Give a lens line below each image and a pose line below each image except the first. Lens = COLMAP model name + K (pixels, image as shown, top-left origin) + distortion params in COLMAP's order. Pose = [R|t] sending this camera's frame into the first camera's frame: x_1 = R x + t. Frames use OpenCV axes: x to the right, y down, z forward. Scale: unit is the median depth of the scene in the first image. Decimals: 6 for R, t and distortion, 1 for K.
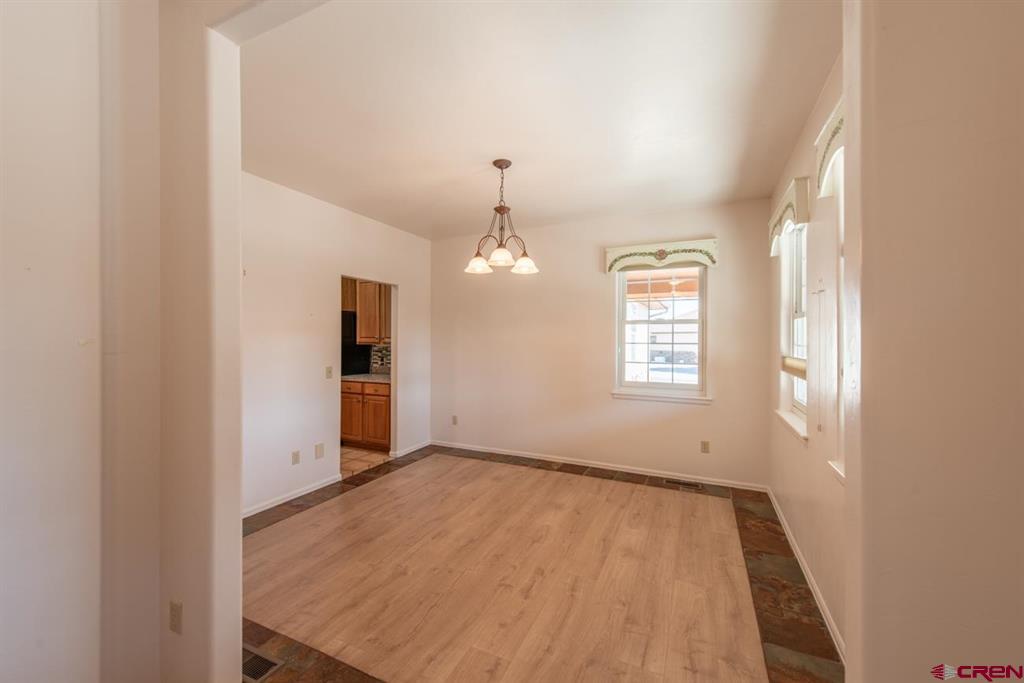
lens RADIAL K [[399.6, 0, 513.1], [0, 399.6, 340.9], [0, 0, 1]] dist [0.016599, -0.004828]
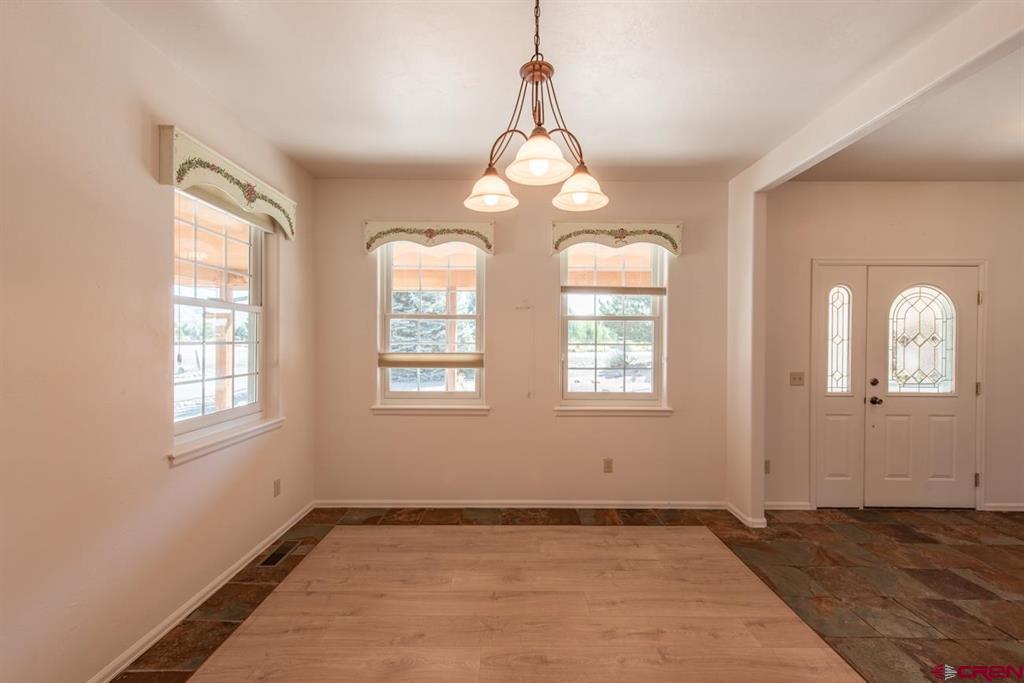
lens RADIAL K [[399.6, 0, 513.1], [0, 399.6, 340.9], [0, 0, 1]] dist [0.016599, -0.004828]
pose [[-0.424252, -0.004174, 0.905535, -0.459936], [-0.008045, 0.999967, 0.000839, 0.000083], [-0.905509, -0.006929, -0.424271, 1.226215]]
